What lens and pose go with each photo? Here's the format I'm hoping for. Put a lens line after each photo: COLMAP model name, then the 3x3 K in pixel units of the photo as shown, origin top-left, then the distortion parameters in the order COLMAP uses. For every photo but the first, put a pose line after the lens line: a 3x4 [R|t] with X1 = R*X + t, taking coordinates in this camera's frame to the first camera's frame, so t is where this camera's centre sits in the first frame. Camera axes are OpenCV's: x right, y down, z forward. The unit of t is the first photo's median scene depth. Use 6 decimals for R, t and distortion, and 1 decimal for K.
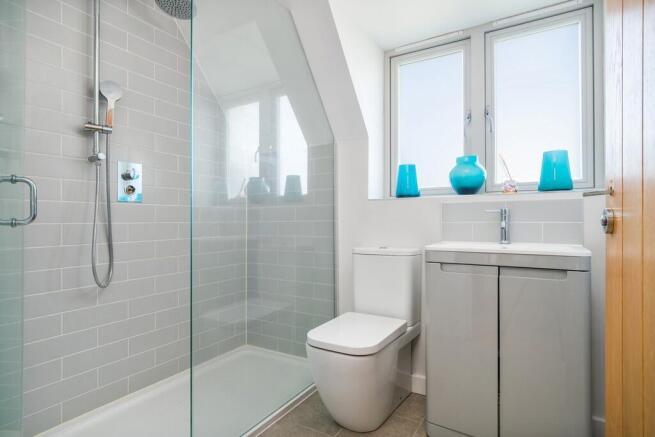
lens RADIAL K [[350.6, 0, 327.5], [0, 350.6, 218.5], [0, 0, 1]] dist [0.001059, 0.000162]
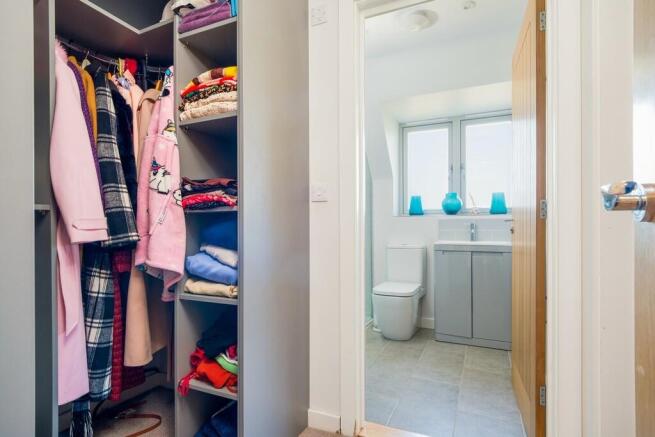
lens RADIAL K [[339.3, 0, 330.6], [0, 339.3, 226.1], [0, 0, 1]] dist [0.000755, -0.000076]
pose [[0.993536, 0.006261, 0.113349, -0.393644], [-0.006120, 0.999980, -0.001589, -0.002932], [-0.113357, 0.000885, 0.993554, -0.618820]]
